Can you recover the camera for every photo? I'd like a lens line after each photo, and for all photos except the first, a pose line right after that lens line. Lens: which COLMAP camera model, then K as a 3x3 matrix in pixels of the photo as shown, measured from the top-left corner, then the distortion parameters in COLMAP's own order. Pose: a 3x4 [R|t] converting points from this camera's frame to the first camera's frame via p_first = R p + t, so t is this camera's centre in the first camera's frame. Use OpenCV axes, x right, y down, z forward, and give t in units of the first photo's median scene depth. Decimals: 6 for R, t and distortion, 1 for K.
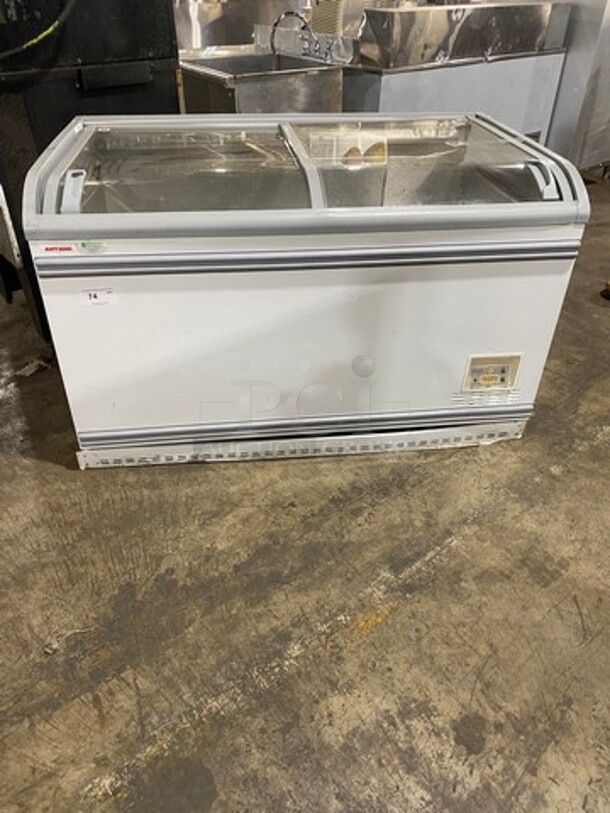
lens RADIAL K [[622.6, 0, 305.0], [0, 622.6, 406.5], [0, 0, 1]] dist [-0.000231, 0.000387]
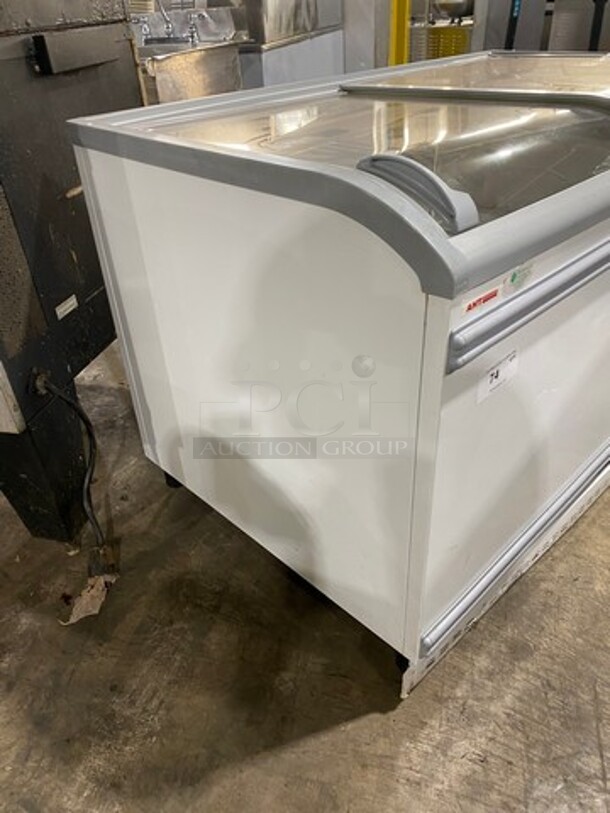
lens RADIAL K [[622.6, 0, 305.0], [0, 622.6, 406.5], [0, 0, 1]] dist [-0.000231, 0.000387]
pose [[0.789358, -0.372876, 0.487727, -0.578410], [0.399067, 0.915335, 0.053924, -0.194877], [-0.466541, 0.152070, 0.871329, 0.496452]]
